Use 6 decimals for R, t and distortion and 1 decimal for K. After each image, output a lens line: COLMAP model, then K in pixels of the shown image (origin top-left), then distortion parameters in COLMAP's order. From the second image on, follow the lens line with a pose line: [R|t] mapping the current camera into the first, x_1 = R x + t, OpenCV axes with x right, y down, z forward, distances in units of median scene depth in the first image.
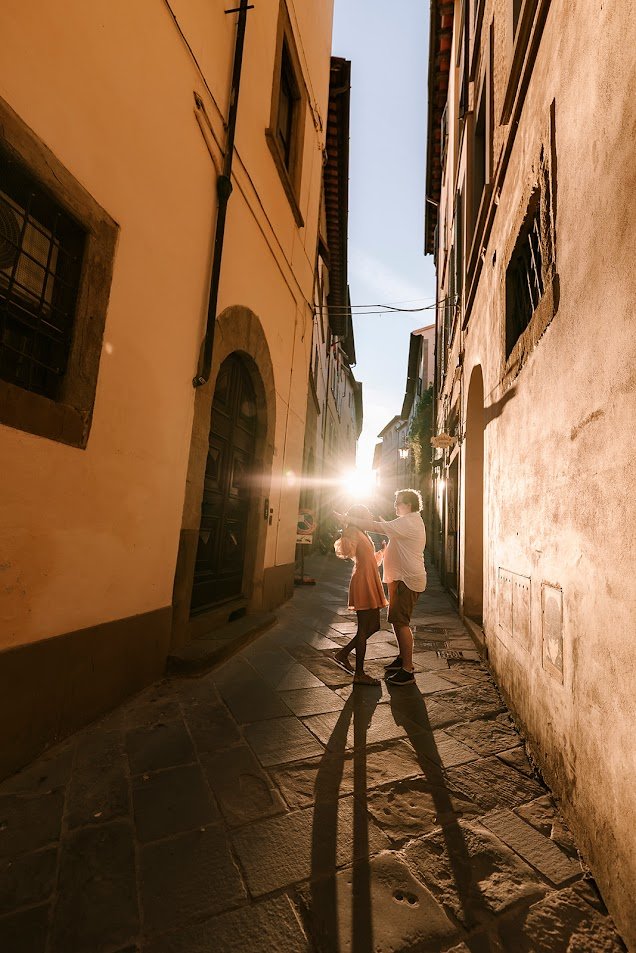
lens RADIAL K [[439.1, 0, 317.7], [0, 439.1, 480.6], [0, 0, 1]] dist [-0.001963, -0.000042]
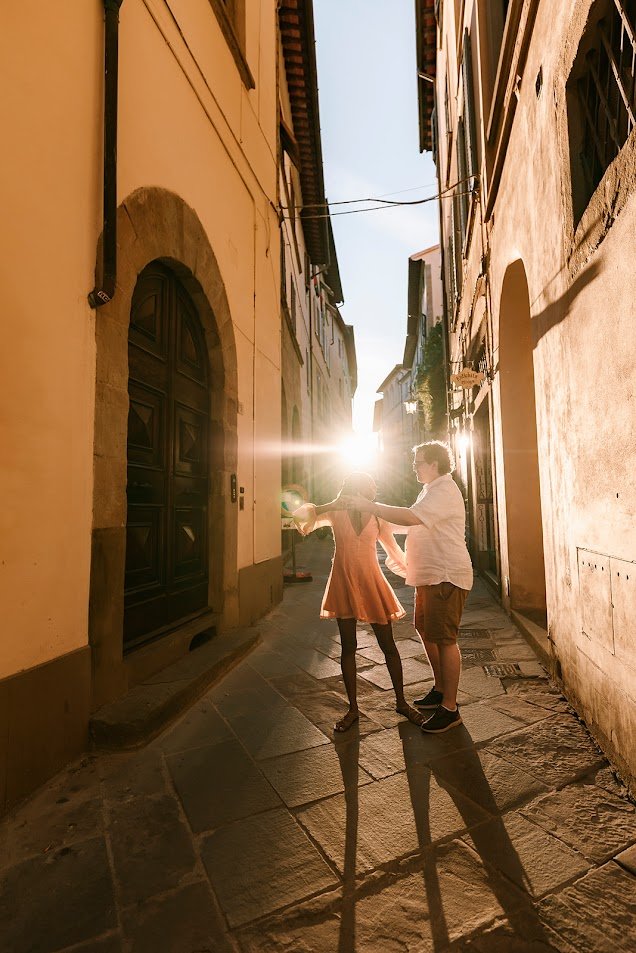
lens RADIAL K [[514.5, 0, 317.7], [0, 514.5, 480.3], [0, 0, 1]] dist [0.002427, -0.001253]
pose [[0.996885, -0.078111, 0.010882, 0.017547], [0.077358, 0.995326, 0.057811, 0.018196], [-0.015347, -0.056790, 0.998268, 0.204619]]
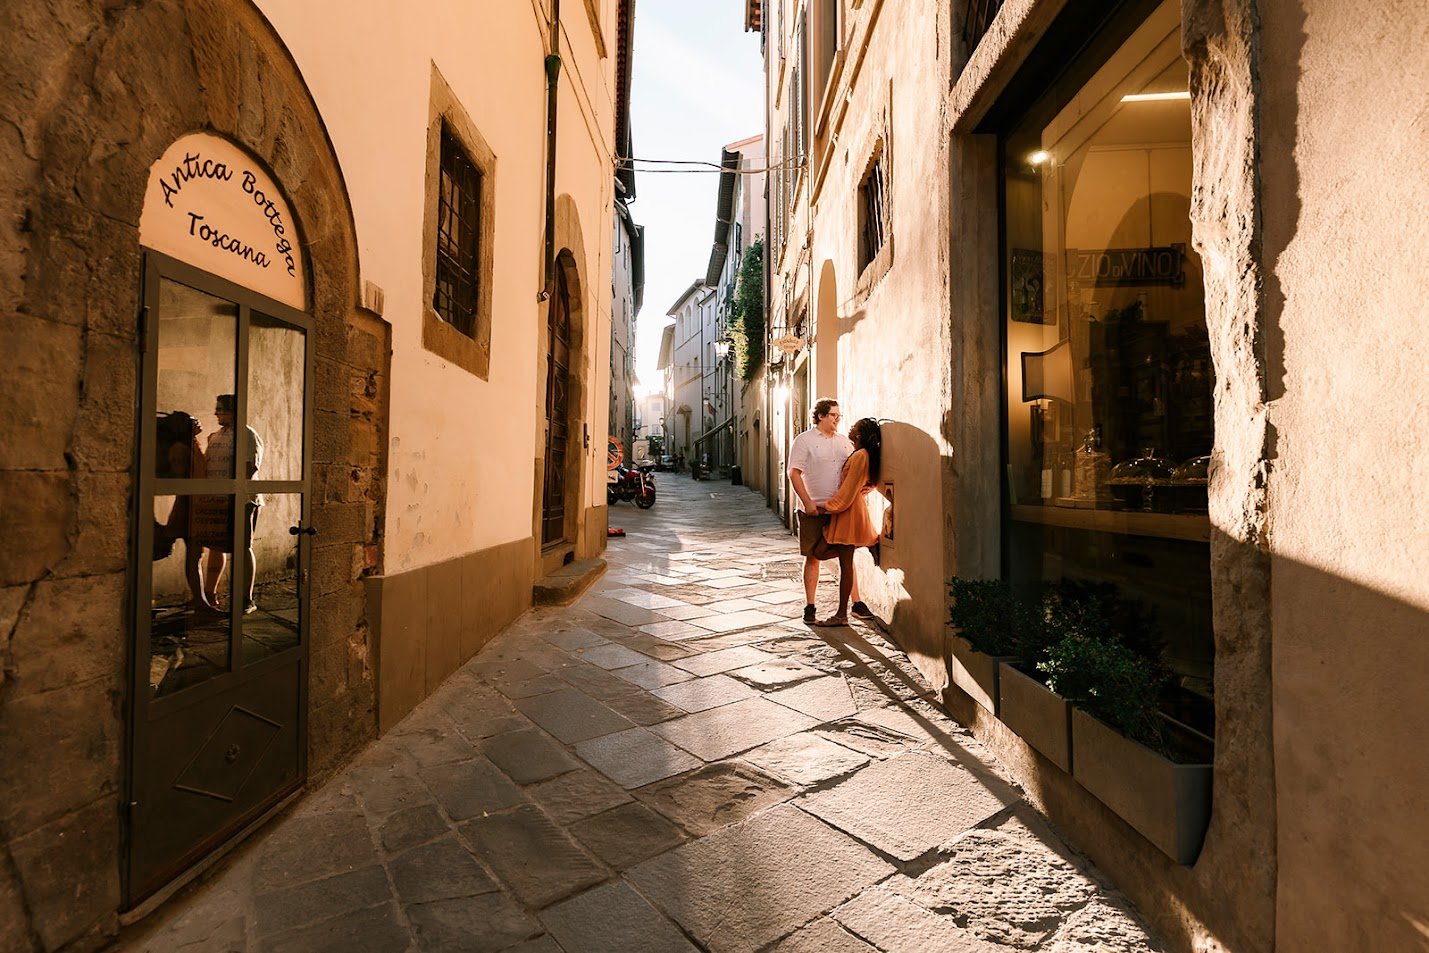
lens RADIAL K [[771.5, 0, 714.9], [0, 771.5, 470.3], [0, 0, 1]] dist [0.002427, -0.001253]
pose [[0.978378, -0.046149, 0.201609, -0.237537], [0.024320, 0.993696, 0.109441, -0.030702], [-0.205389, -0.102172, 0.973333, -0.619387]]
